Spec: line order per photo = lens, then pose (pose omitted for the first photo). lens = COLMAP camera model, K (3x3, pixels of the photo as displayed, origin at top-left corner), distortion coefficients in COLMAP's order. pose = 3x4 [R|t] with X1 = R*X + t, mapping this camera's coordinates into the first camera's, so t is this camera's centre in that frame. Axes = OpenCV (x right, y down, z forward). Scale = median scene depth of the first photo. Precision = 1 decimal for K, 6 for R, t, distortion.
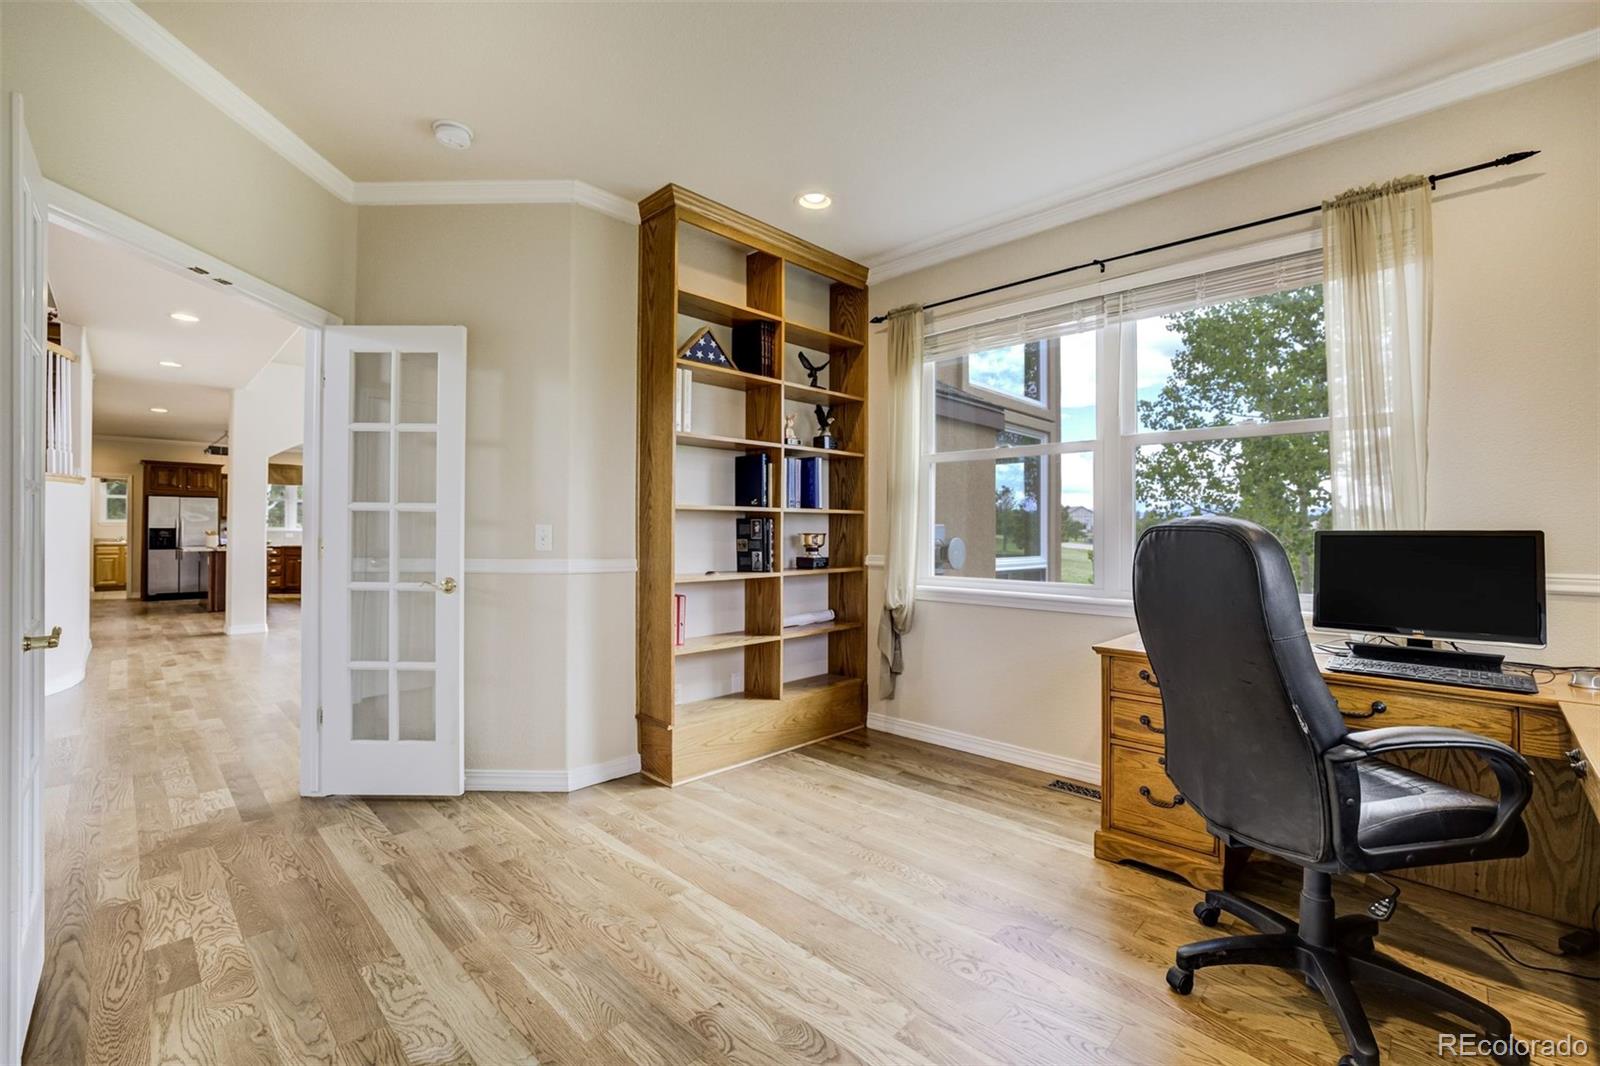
lens RADIAL K [[690.6, 0, 800.0], [0, 690.6, 533.0], [0, 0, 1]] dist [-0.012017, 0.000035]
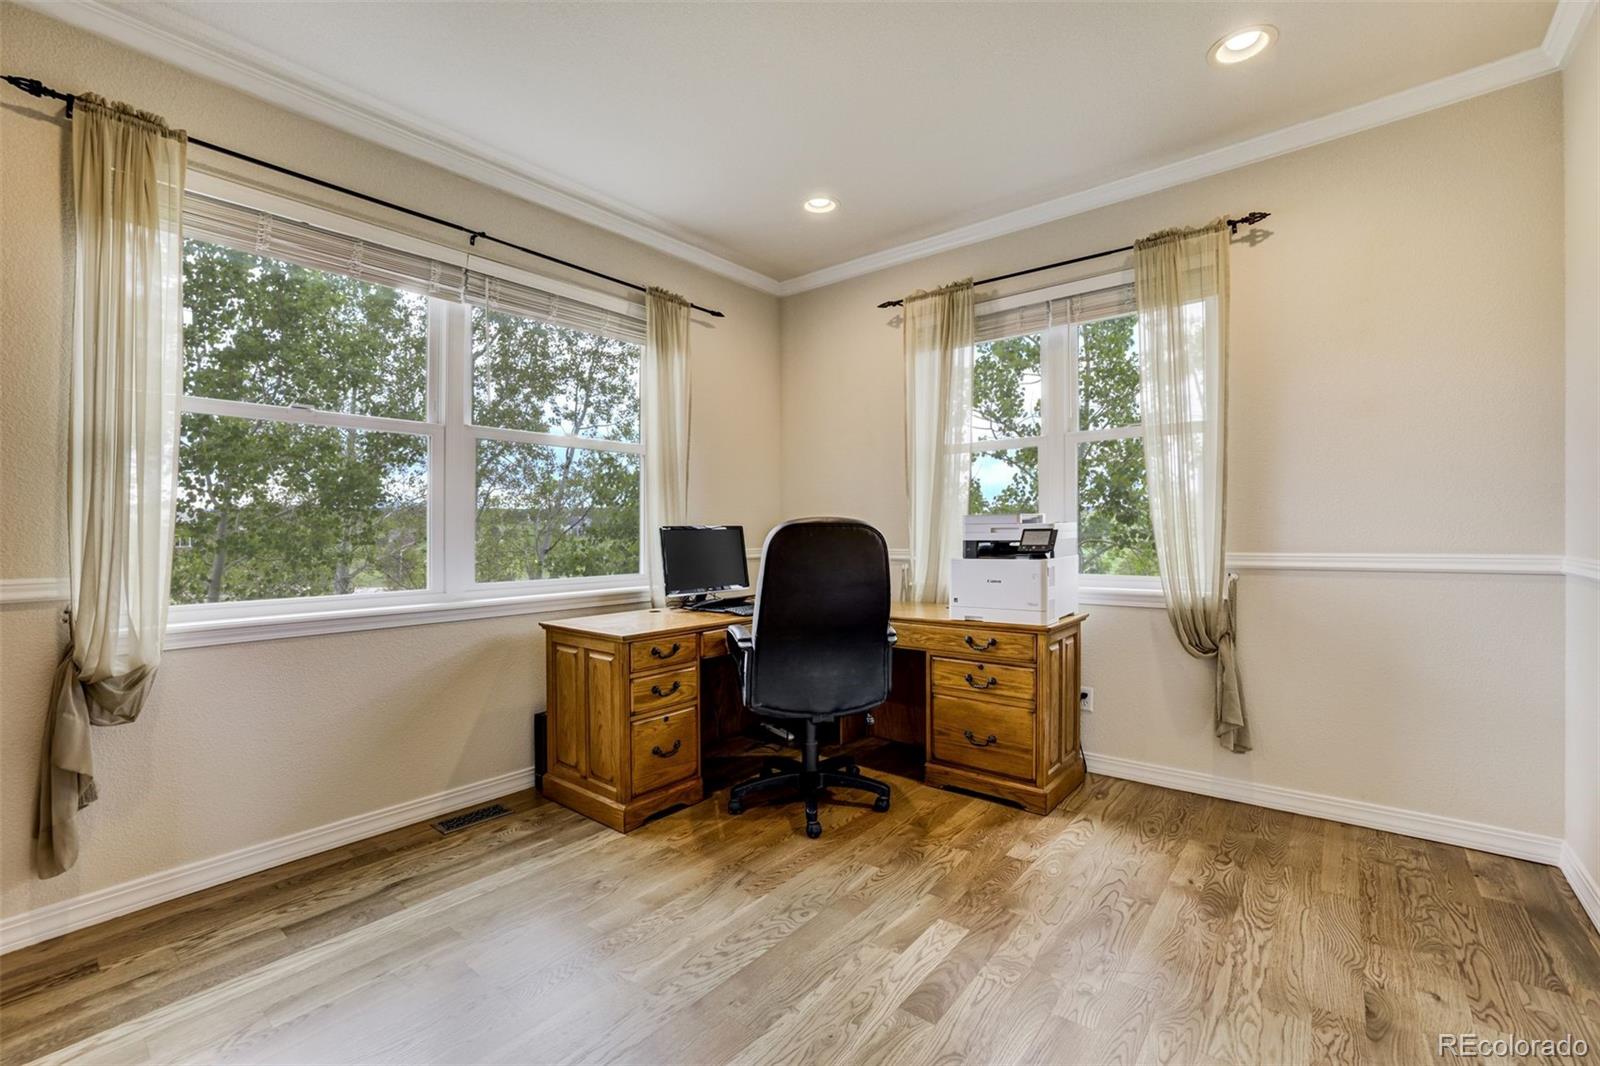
lens RADIAL K [[676.9, 0, 822.7], [0, 676.9, 532.6], [0, 0, 1]] dist [-0.043840, 0.014075]
pose [[-0.103096, -0.009413, 0.994627, -0.509628], [0.007636, 0.999918, 0.010255, -0.001054], [-0.994642, 0.008652, -0.103015, 0.650074]]
